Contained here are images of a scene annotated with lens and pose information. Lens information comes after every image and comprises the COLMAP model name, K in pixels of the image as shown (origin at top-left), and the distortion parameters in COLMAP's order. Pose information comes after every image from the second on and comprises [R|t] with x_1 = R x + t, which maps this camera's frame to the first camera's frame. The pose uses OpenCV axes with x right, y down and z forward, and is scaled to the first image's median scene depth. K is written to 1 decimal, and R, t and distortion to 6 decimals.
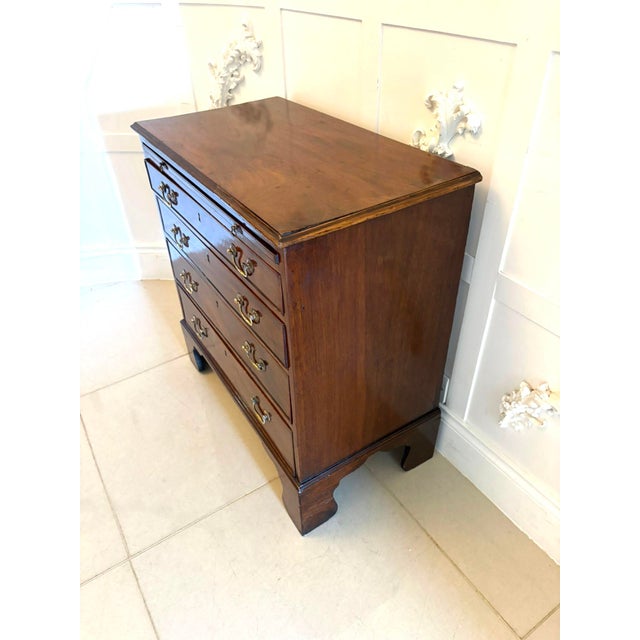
lens RADIAL K [[490.0, 0, 314.7], [0, 490.0, 324.7], [0, 0, 1]] dist [0.007023, -0.010595]
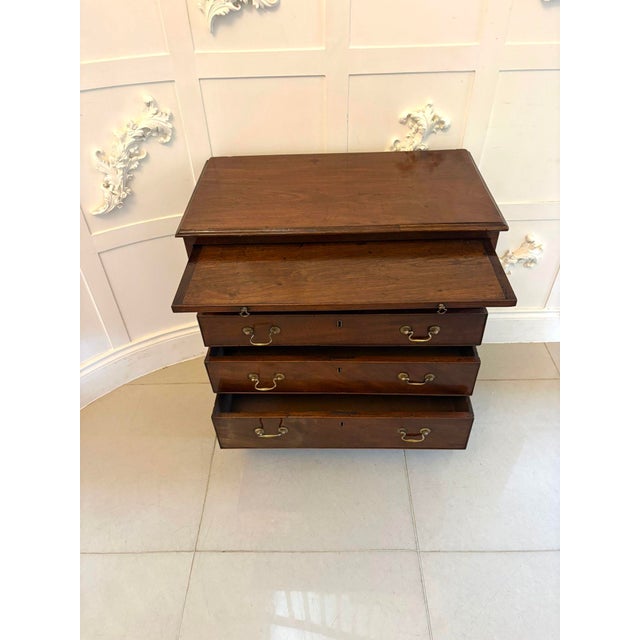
lens RADIAL K [[490.0, 0, 318.7], [0, 490.0, 320.2], [0, 0, 1]] dist [0.007023, -0.010595]
pose [[0.547736, -0.542609, 0.636836, -0.962627], [0.523181, 0.816128, 0.245391, -0.386226], [-0.652891, 0.198772, 0.730906, 0.194749]]
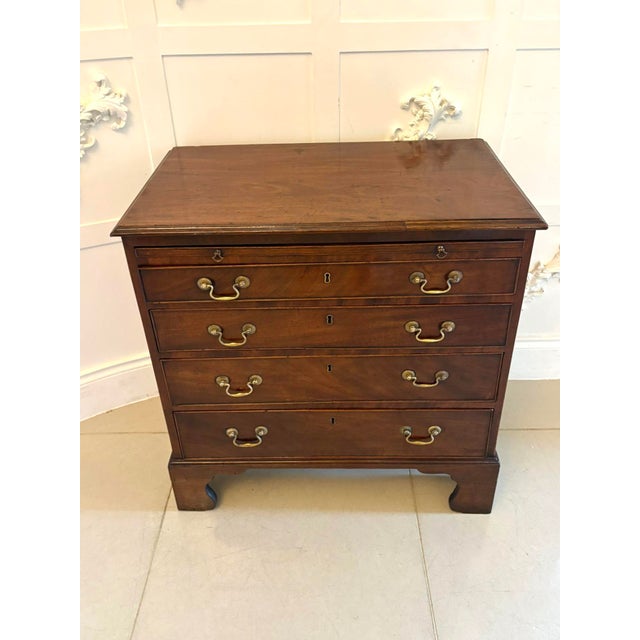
lens RADIAL K [[532.6, 0, 320.5], [0, 532.6, 239.6], [0, 0, 1]] dist [0.006538, -0.000531]
pose [[0.545462, -0.399627, 0.736729, -0.827105], [0.519018, 0.851245, 0.077473, -0.322599], [-0.658098, 0.340117, 0.671735, 0.315854]]
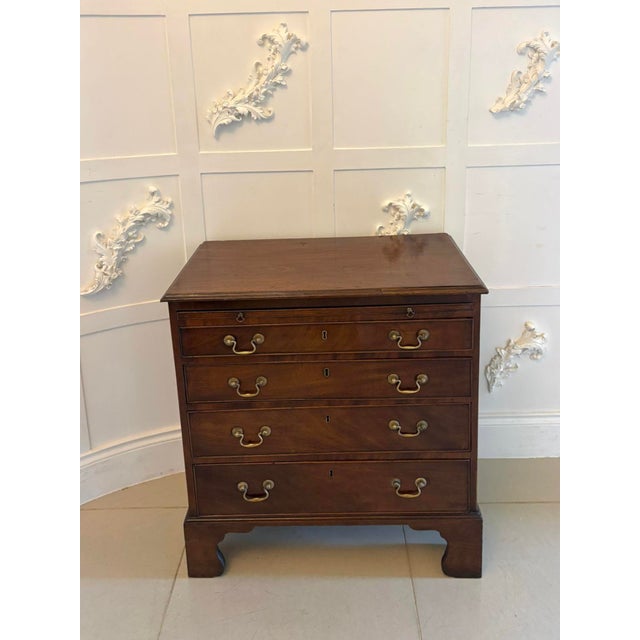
lens RADIAL K [[553.0, 0, 319.8], [0, 553.0, 191.7], [0, 0, 1]] dist [0.009958, -0.007606]
pose [[0.553072, -0.167968, 0.816025, -1.104050], [0.523550, 0.831980, -0.183591, -0.239935], [-0.648079, 0.528769, 0.548085, 0.126122]]
